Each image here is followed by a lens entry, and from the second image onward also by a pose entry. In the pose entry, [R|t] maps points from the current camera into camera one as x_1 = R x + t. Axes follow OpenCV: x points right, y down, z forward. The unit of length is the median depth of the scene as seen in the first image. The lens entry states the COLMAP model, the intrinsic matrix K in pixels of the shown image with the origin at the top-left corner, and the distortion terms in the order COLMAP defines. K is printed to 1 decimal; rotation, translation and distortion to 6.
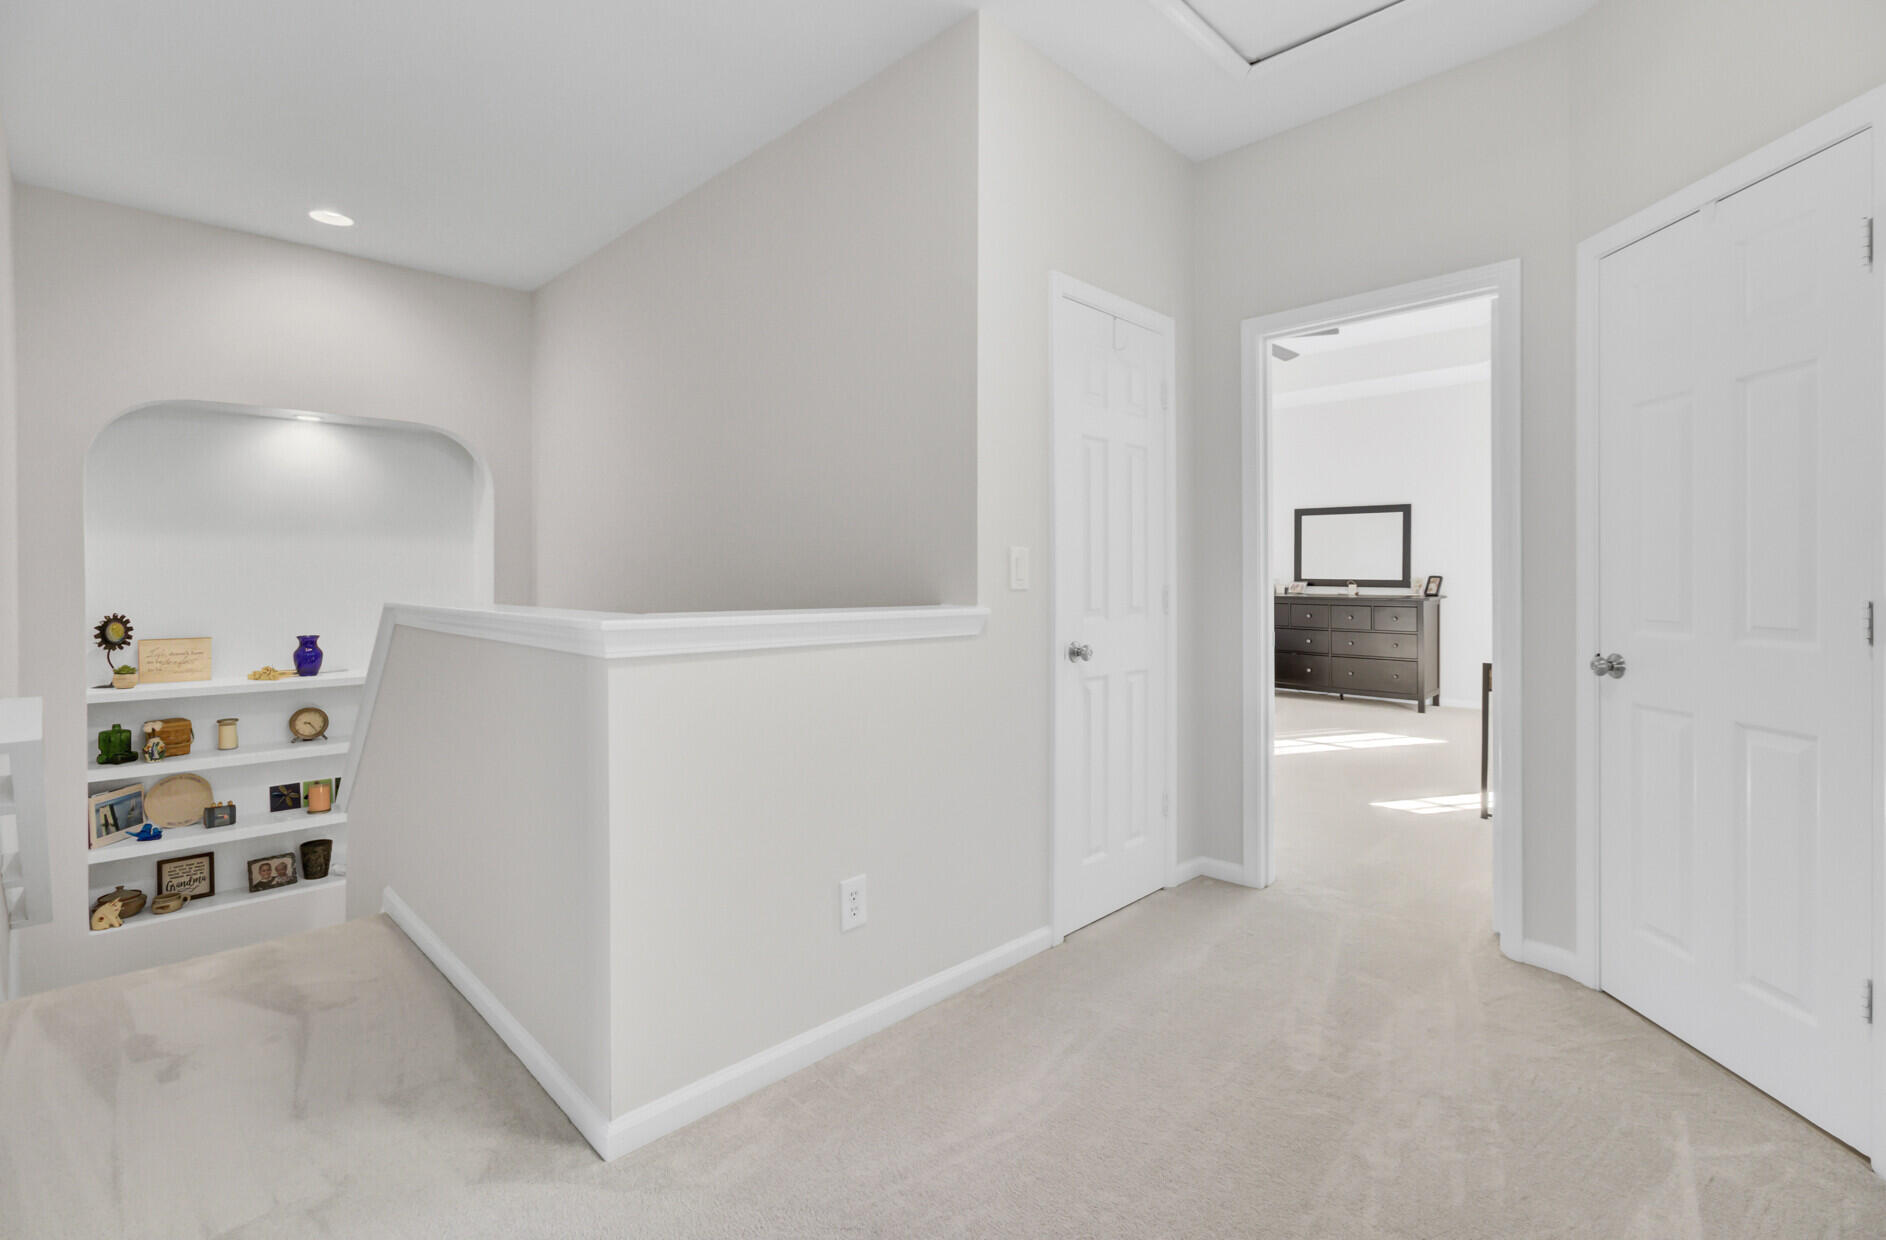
lens RADIAL K [[869.4, 0, 961.8], [0, 869.4, 579.2], [0, 0, 1]] dist [-0.012387, 0.007431]
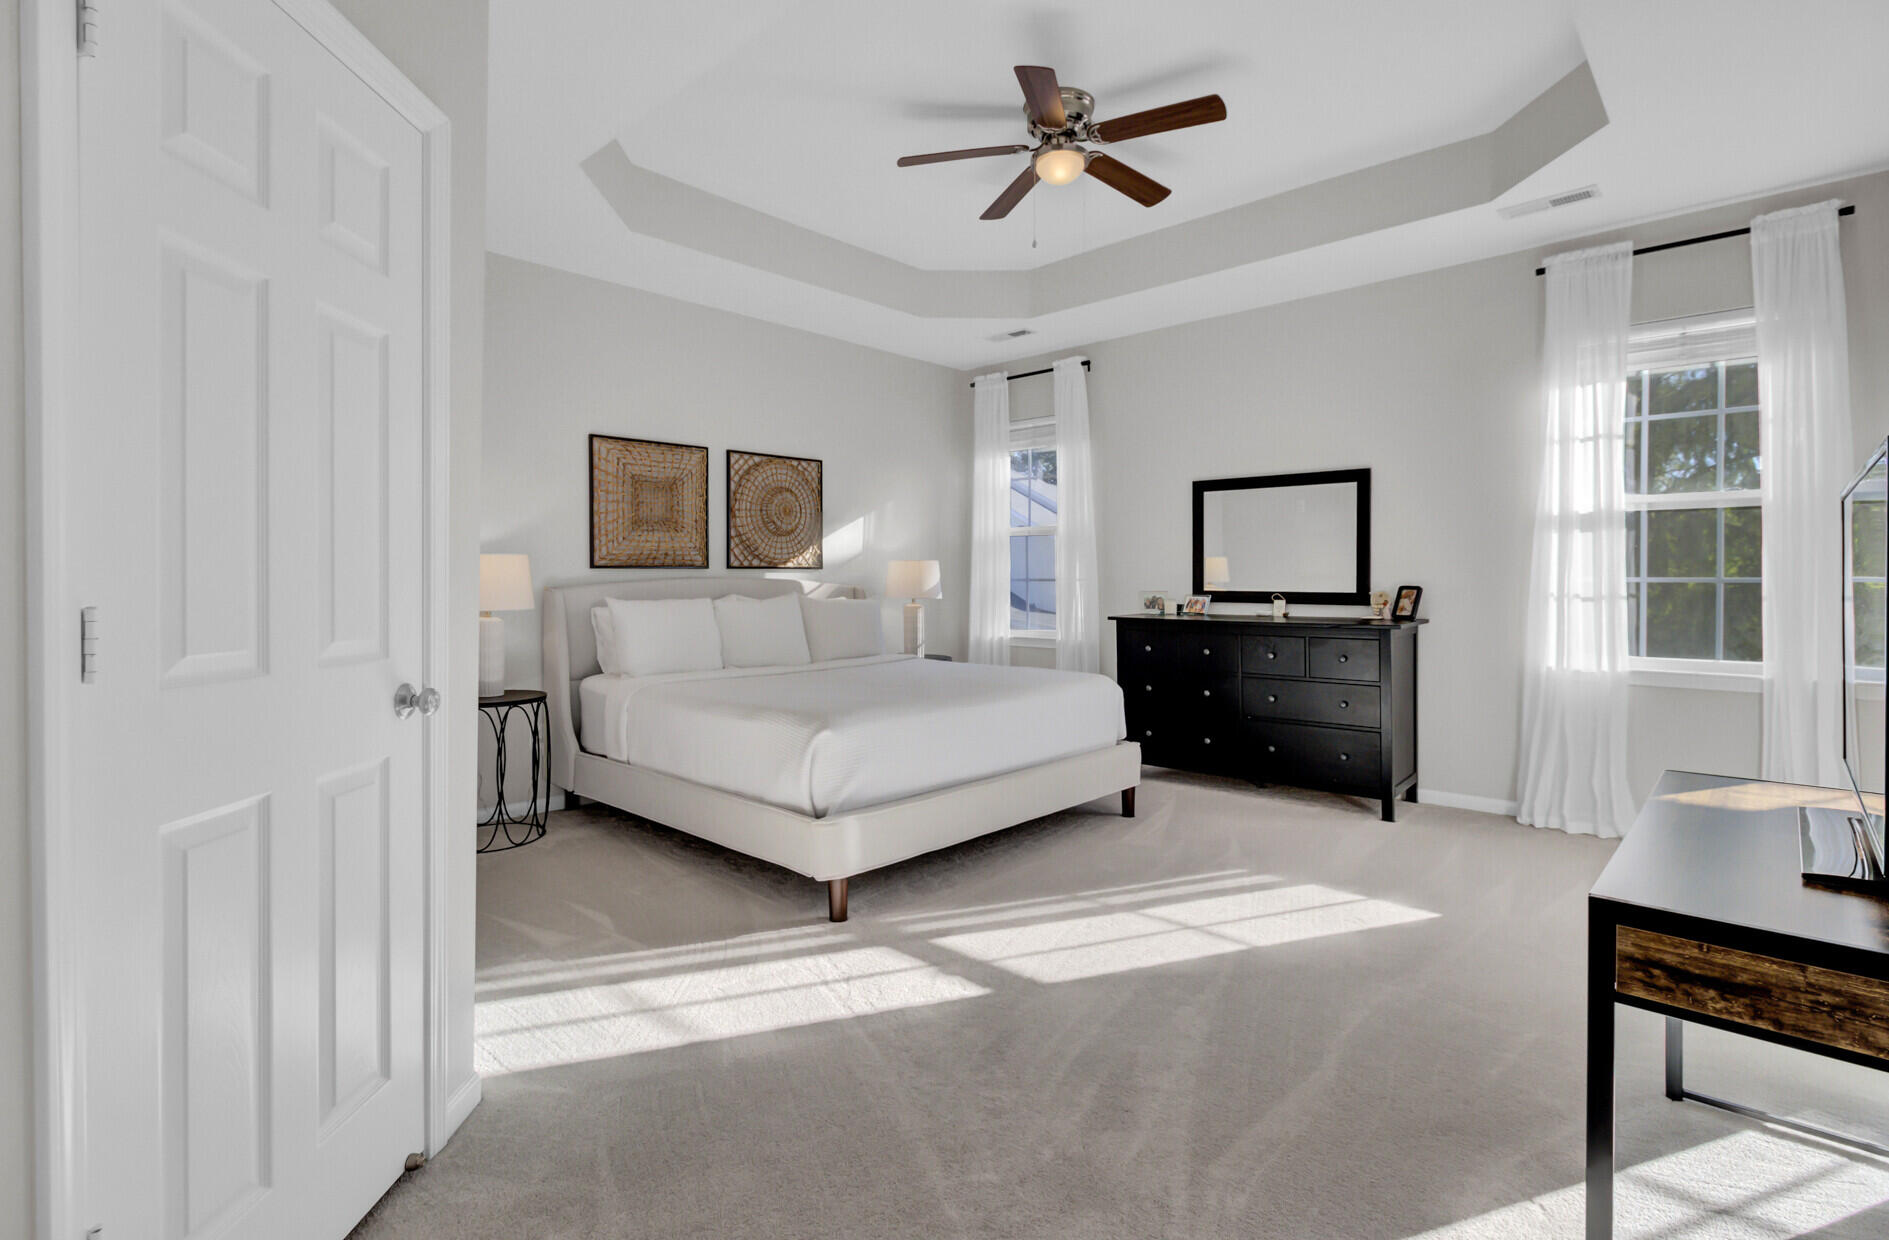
lens RADIAL K [[870.8, 0, 963.8], [0, 870.8, 584.0], [0, 0, 1]] dist [-0.012387, 0.007431]
pose [[0.999505, -0.002320, 0.031379, 0.212336], [0.002399, 0.999994, -0.002470, -0.004446], [-0.031373, 0.002544, 0.999505, 0.396593]]
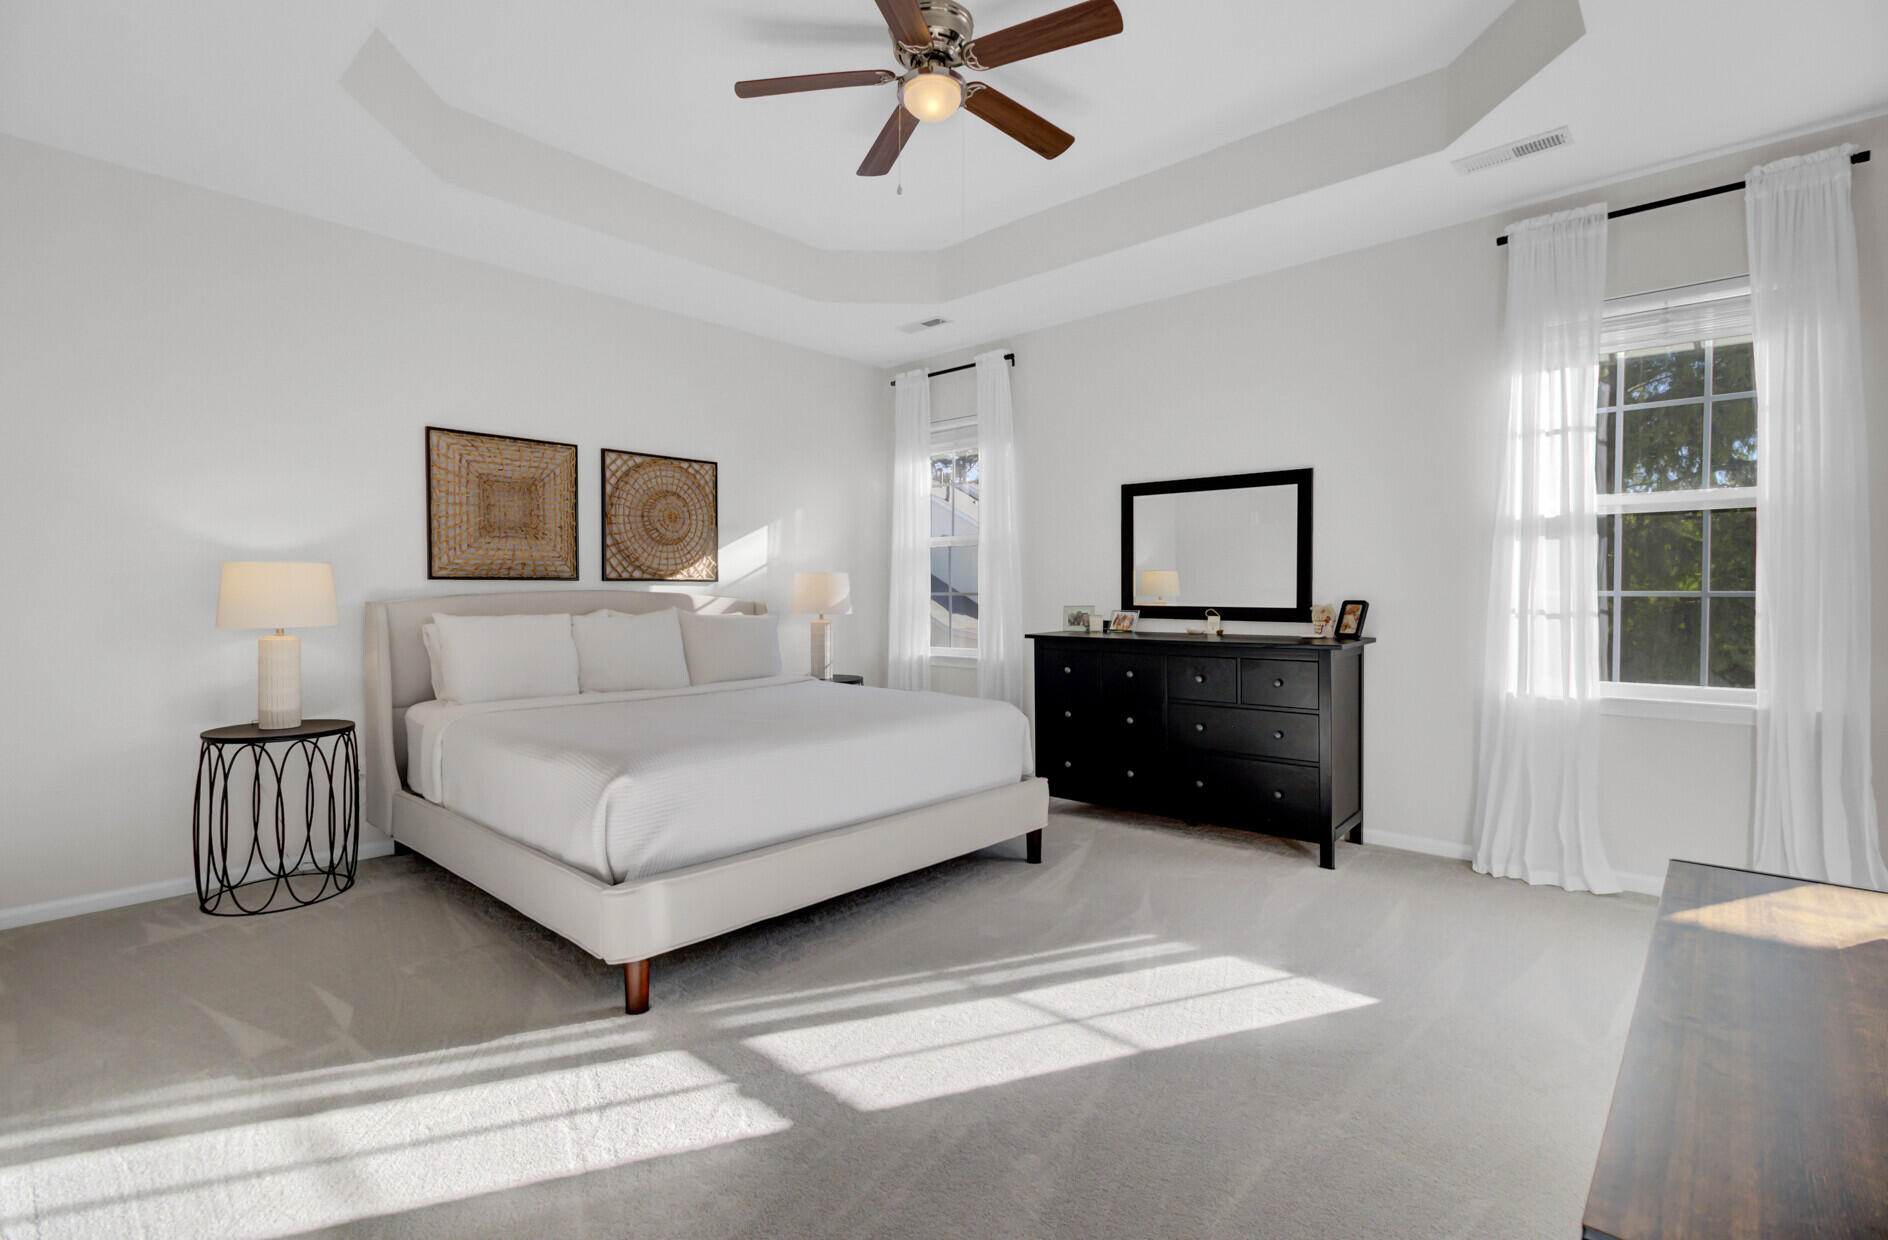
lens RADIAL K [[870.3, 0, 944.4], [0, 870.3, 605.0], [0, 0, 1]] dist [-0.012387, 0.007431]
pose [[0.998939, -0.001406, 0.046026, 0.261580], [0.001237, 0.999992, 0.003696, -0.003406], [-0.046031, -0.003635, 0.998933, 0.464065]]
